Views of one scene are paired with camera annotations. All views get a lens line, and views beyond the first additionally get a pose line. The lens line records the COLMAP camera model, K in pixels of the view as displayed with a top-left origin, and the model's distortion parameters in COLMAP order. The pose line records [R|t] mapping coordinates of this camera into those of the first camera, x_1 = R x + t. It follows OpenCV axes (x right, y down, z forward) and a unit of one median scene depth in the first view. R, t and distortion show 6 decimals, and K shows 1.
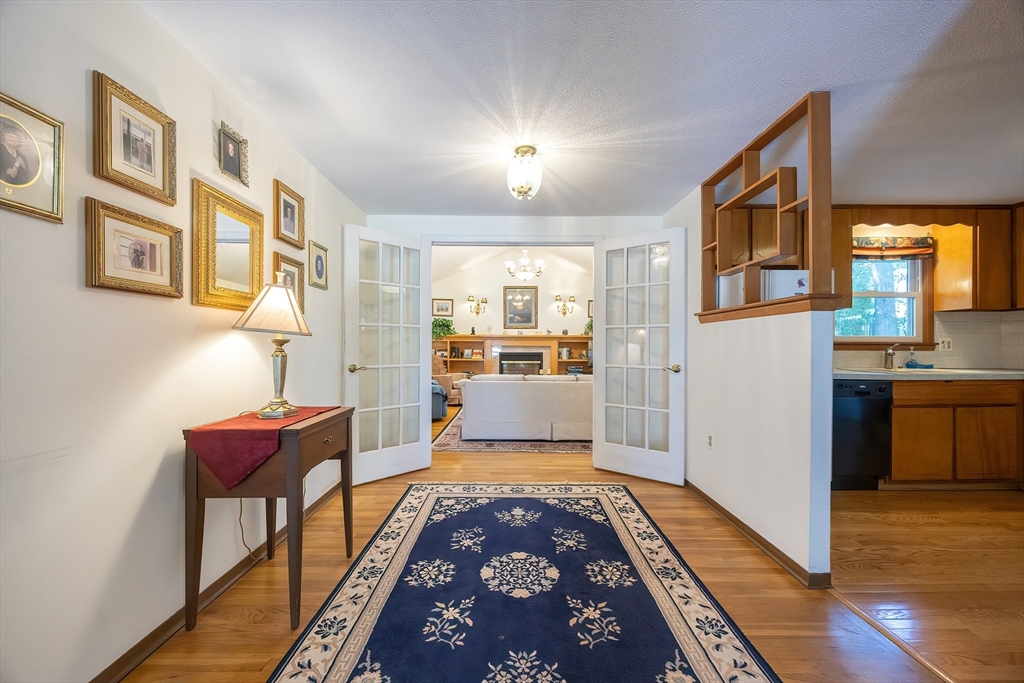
lens RADIAL K [[391.8, 0, 502.2], [0, 391.8, 343.1], [0, 0, 1]] dist [-0.005335, 0.000684]
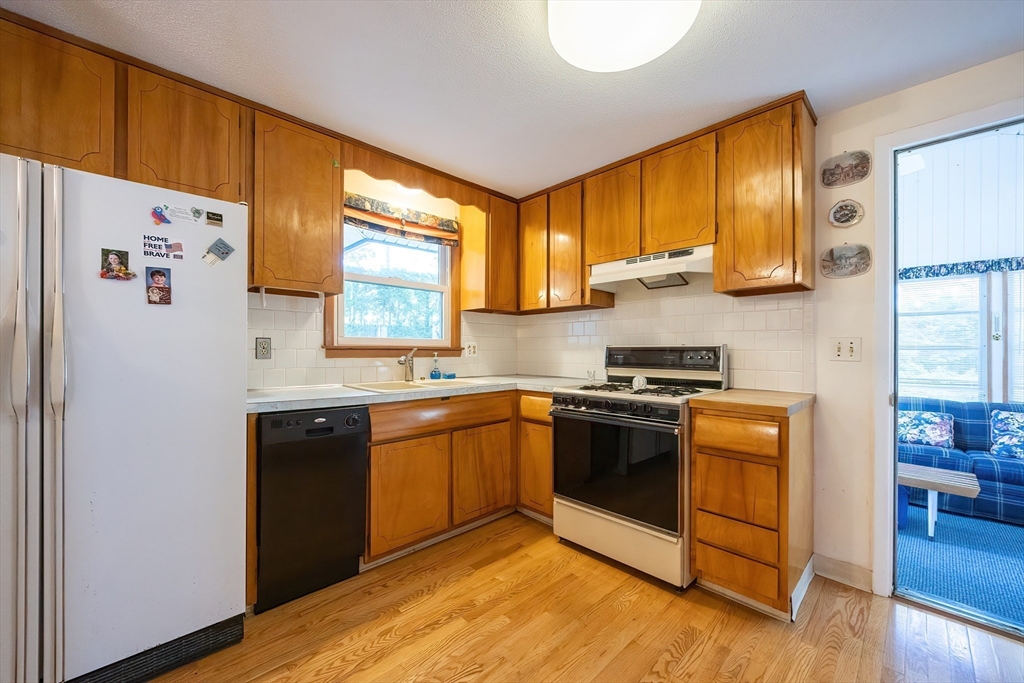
lens RADIAL K [[391.8, 0, 507.8], [0, 391.8, 351.4], [0, 0, 1]] dist [-0.005335, 0.000684]
pose [[0.727464, -0.002971, 0.686139, 0.593553], [-0.003911, 0.999956, 0.008477, 0.000359], [-0.686134, -0.008850, 0.727421, 0.304401]]
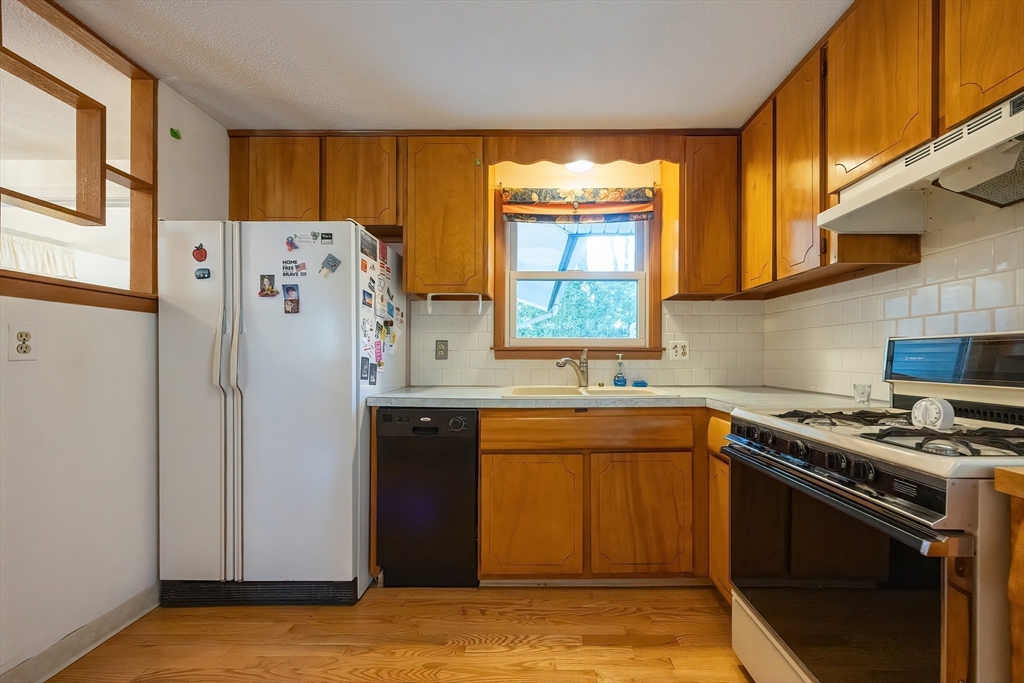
lens RADIAL K [[391.8, 0, 547.0], [0, 391.8, 358.2], [0, 0, 1]] dist [-0.005335, 0.000684]
pose [[0.999987, -0.003534, -0.003679, 0.912754], [0.003562, 0.999964, 0.007723, 0.011574], [0.003652, -0.007736, 0.999963, 0.329645]]
